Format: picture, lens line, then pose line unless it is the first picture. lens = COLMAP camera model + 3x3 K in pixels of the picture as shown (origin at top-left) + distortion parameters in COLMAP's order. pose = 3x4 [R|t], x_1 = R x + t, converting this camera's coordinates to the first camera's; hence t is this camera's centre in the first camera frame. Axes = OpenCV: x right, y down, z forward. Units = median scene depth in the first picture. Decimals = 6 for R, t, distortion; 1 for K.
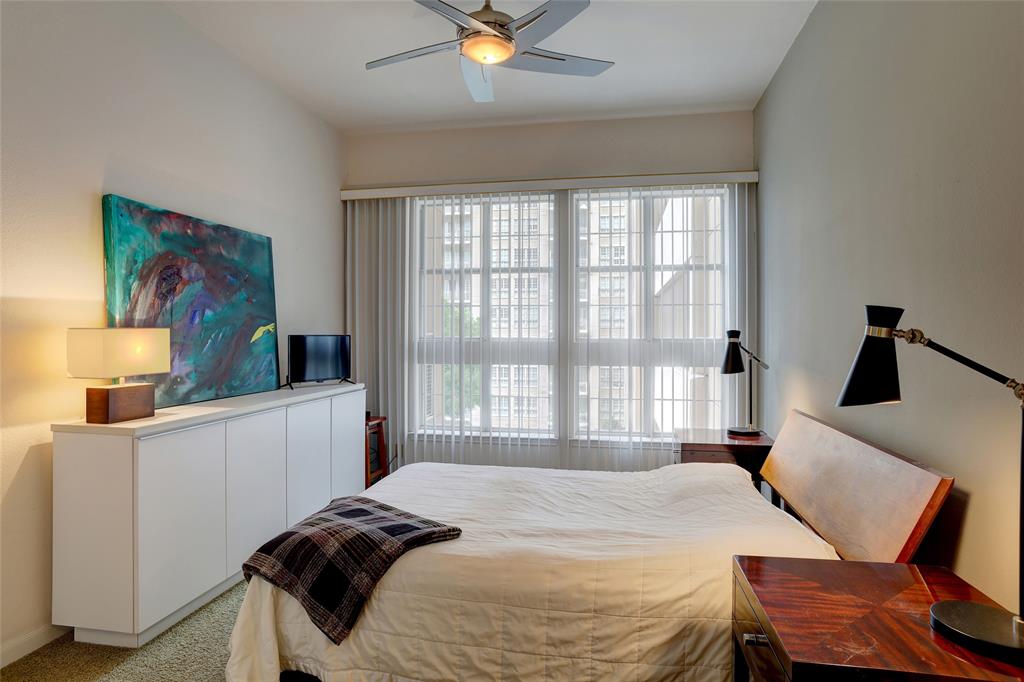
lens RADIAL K [[589.6, 0, 511.8], [0, 589.6, 335.6], [0, 0, 1]] dist [-0.061855, 0.041905]
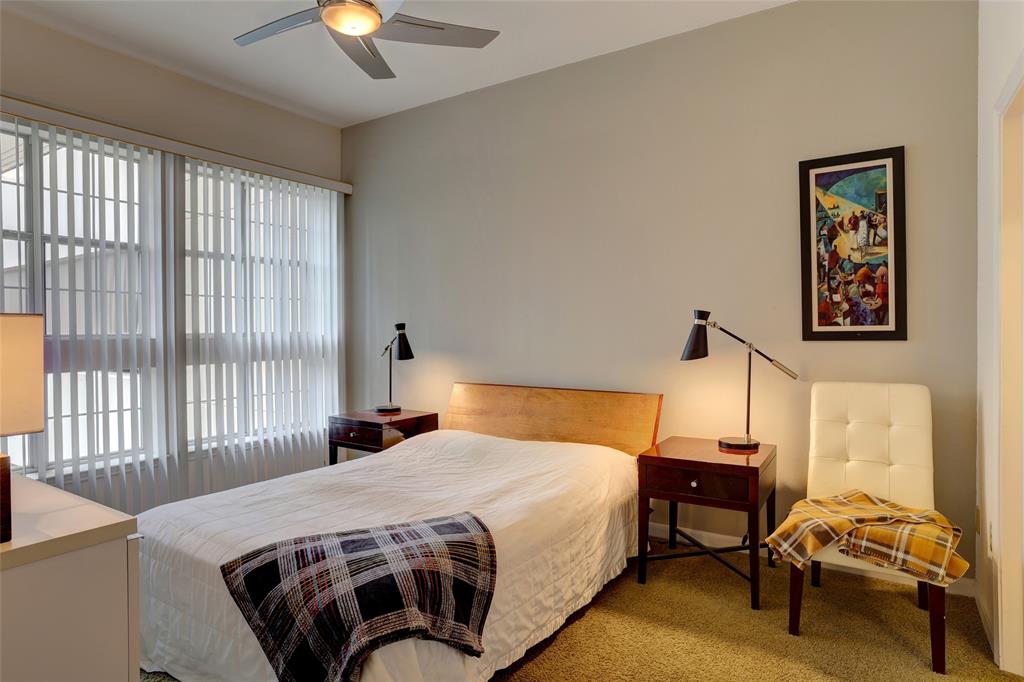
lens RADIAL K [[589.6, 0, 511.8], [0, 589.6, 335.0], [0, 0, 1]] dist [-0.061855, 0.041905]
pose [[0.375973, -0.017258, 0.926470, -0.972352], [0.011282, 0.999838, 0.014046, 0.000462], [-0.926562, 0.005172, 0.376107, 0.507050]]
